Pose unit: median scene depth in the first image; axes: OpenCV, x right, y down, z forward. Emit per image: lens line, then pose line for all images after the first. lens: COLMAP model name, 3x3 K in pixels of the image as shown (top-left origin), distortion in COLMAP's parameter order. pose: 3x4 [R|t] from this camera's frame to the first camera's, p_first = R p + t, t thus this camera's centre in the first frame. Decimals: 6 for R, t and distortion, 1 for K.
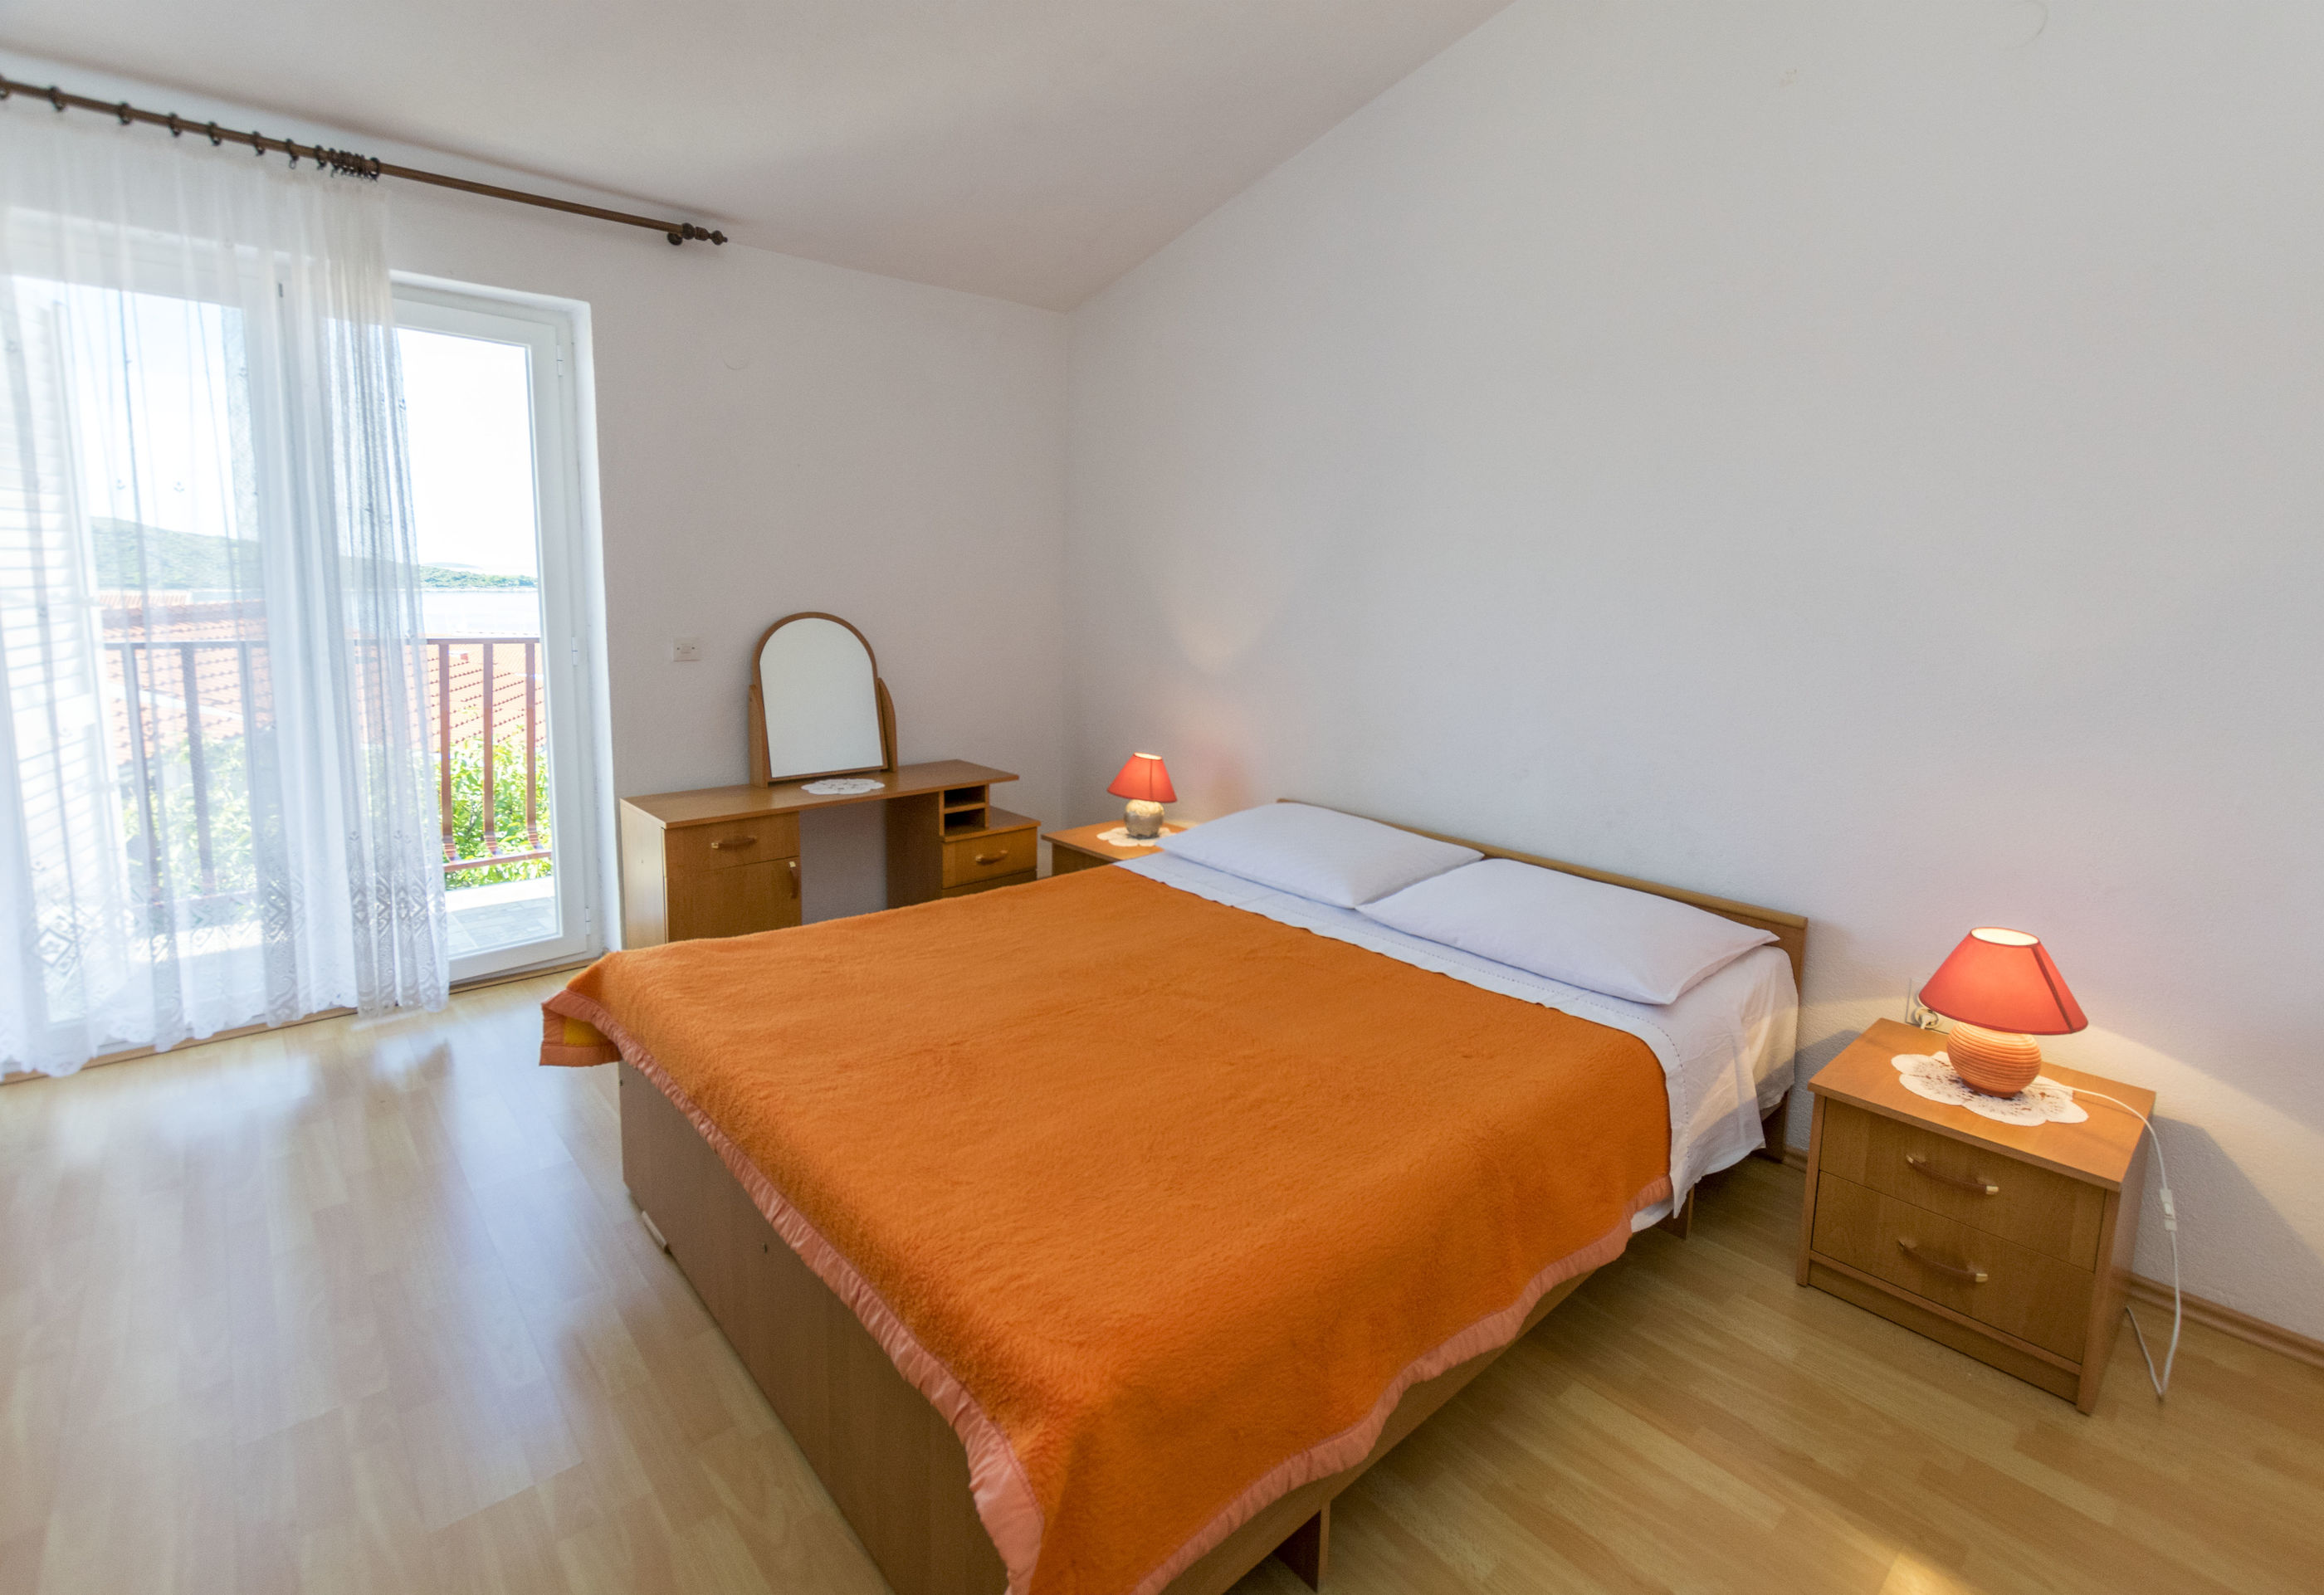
lens RADIAL K [[1072.7, 0, 1168.1], [0, 1072.7, 718.3], [0, 0, 1]] dist [0.000649, 0.000016]
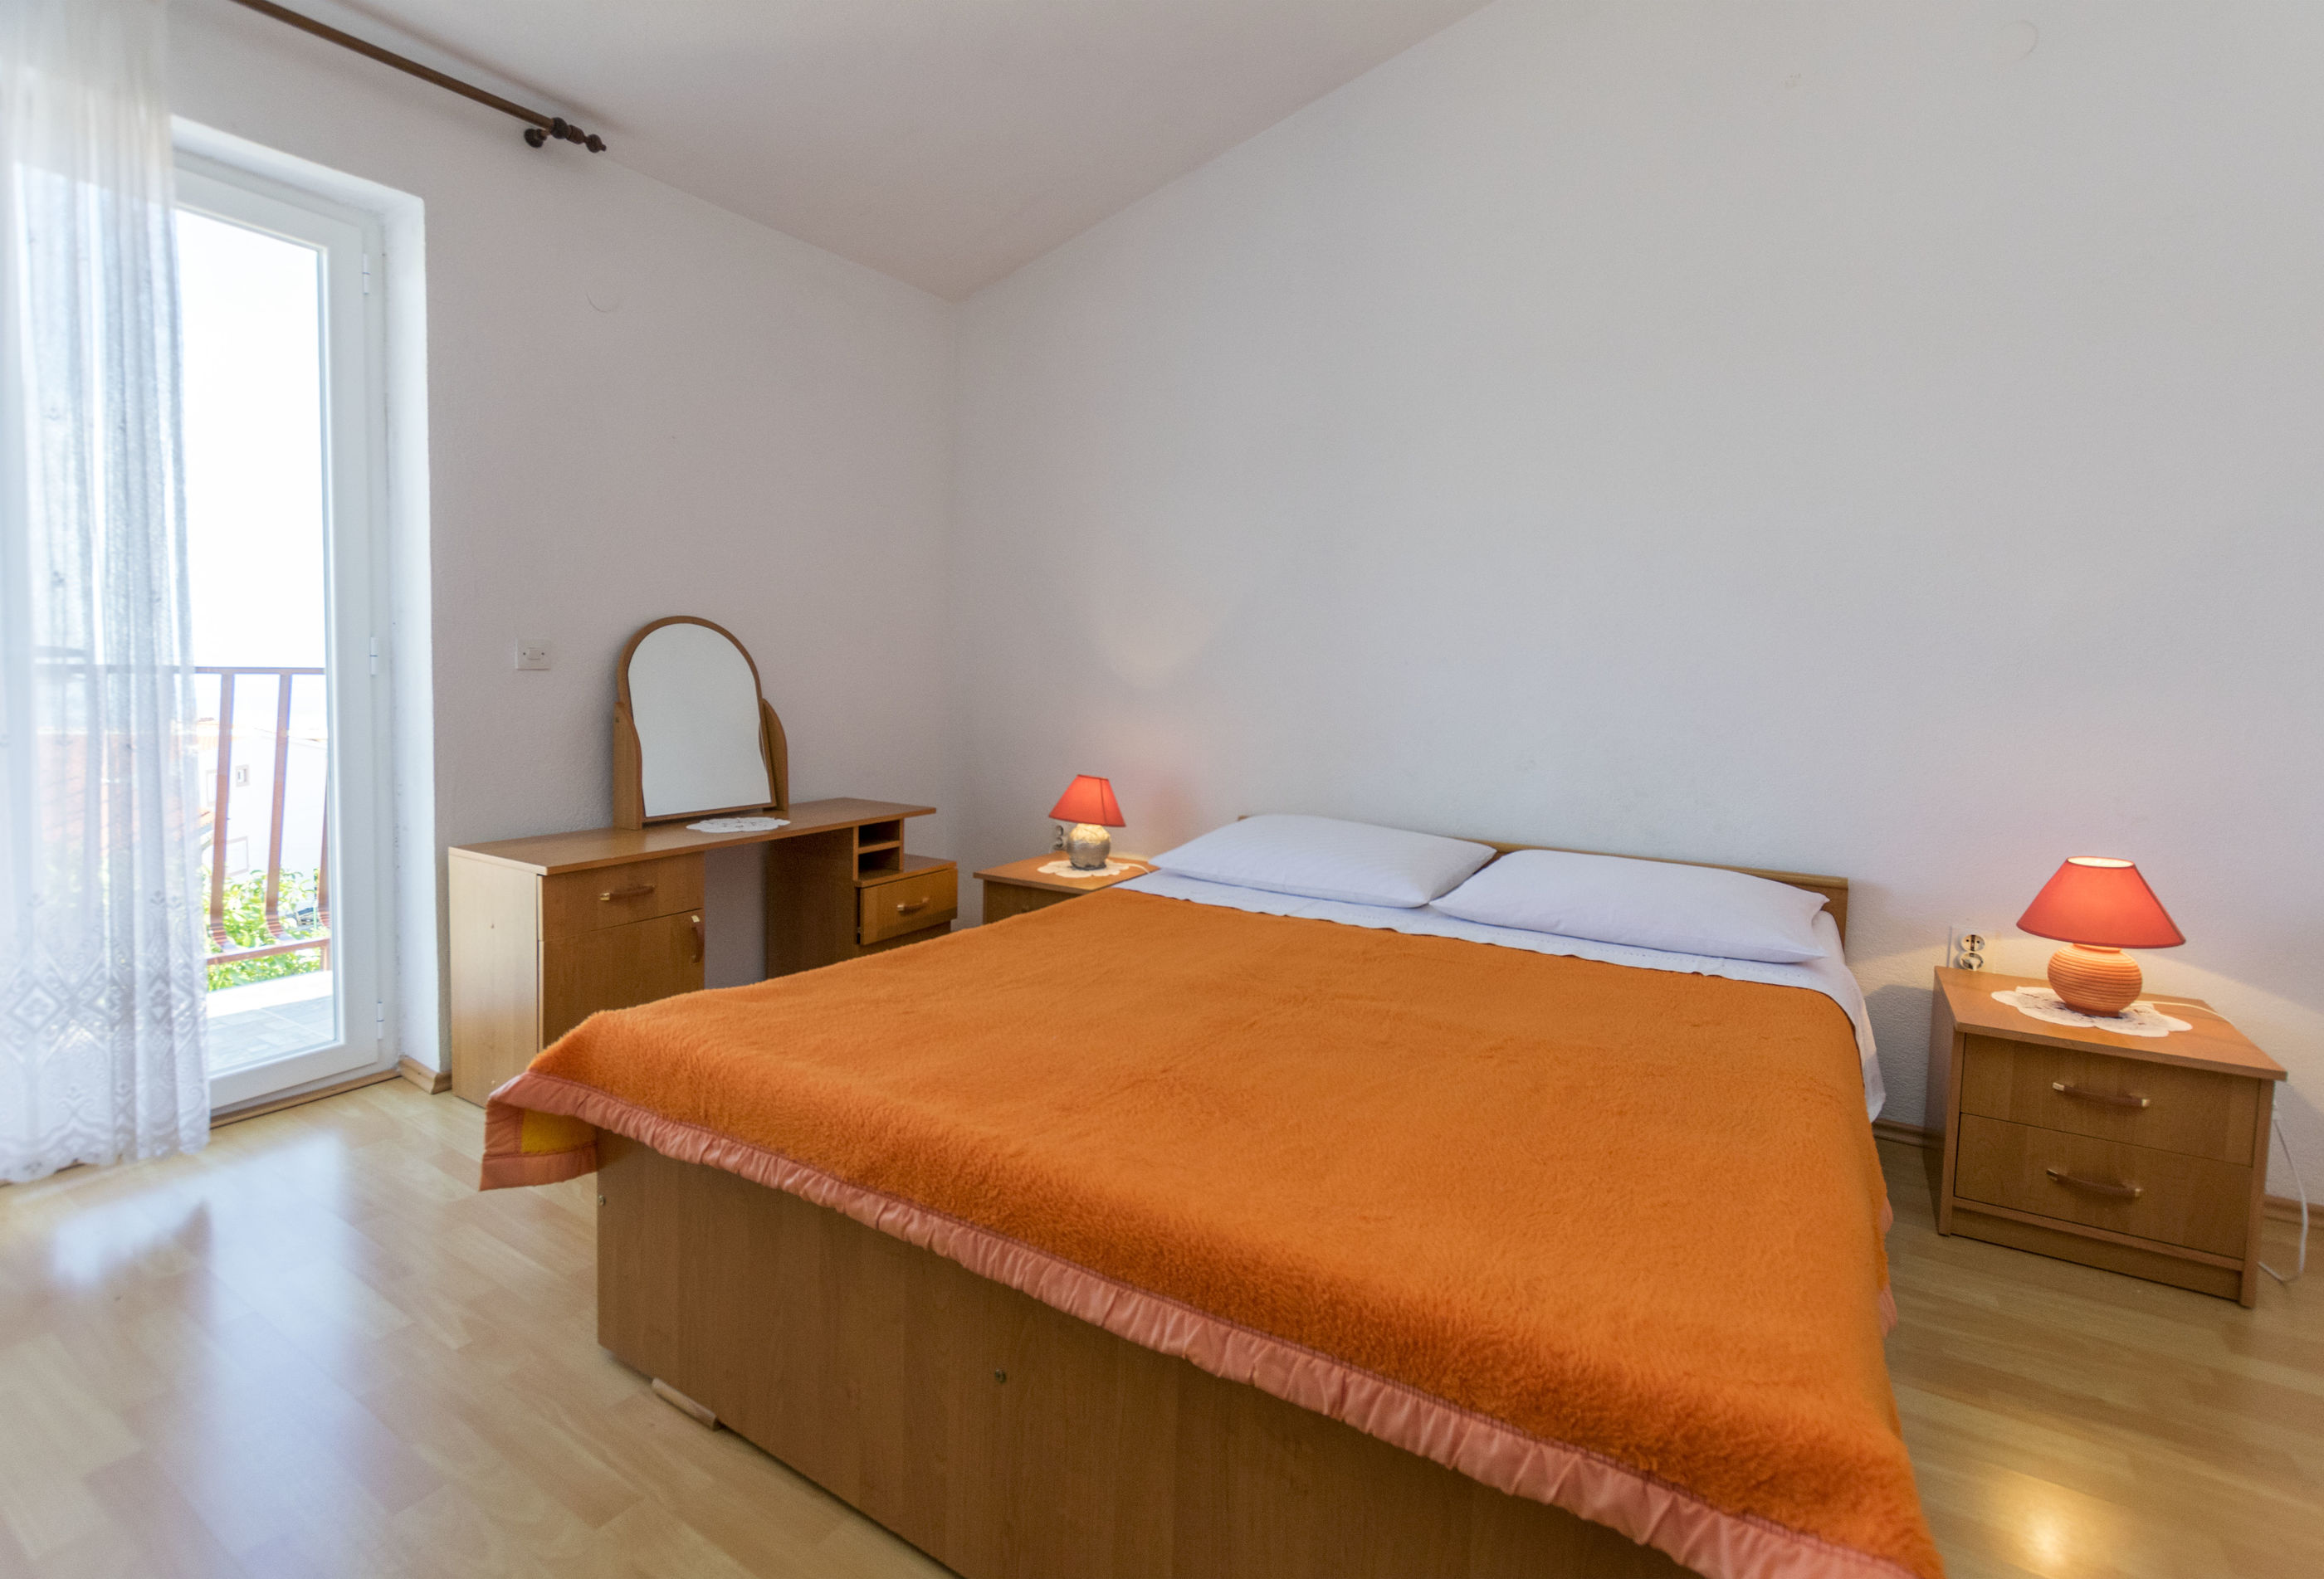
lens RADIAL K [[1068.3, 0, 1153.9], [0, 1068.3, 735.0], [0, 0, 1]] dist [-0.000068, -0.000078]
pose [[0.962733, -0.024215, 0.269368, -0.251221], [0.041158, 0.997501, -0.057430, 0.063989], [-0.267304, 0.066376, 0.961324, 0.146963]]
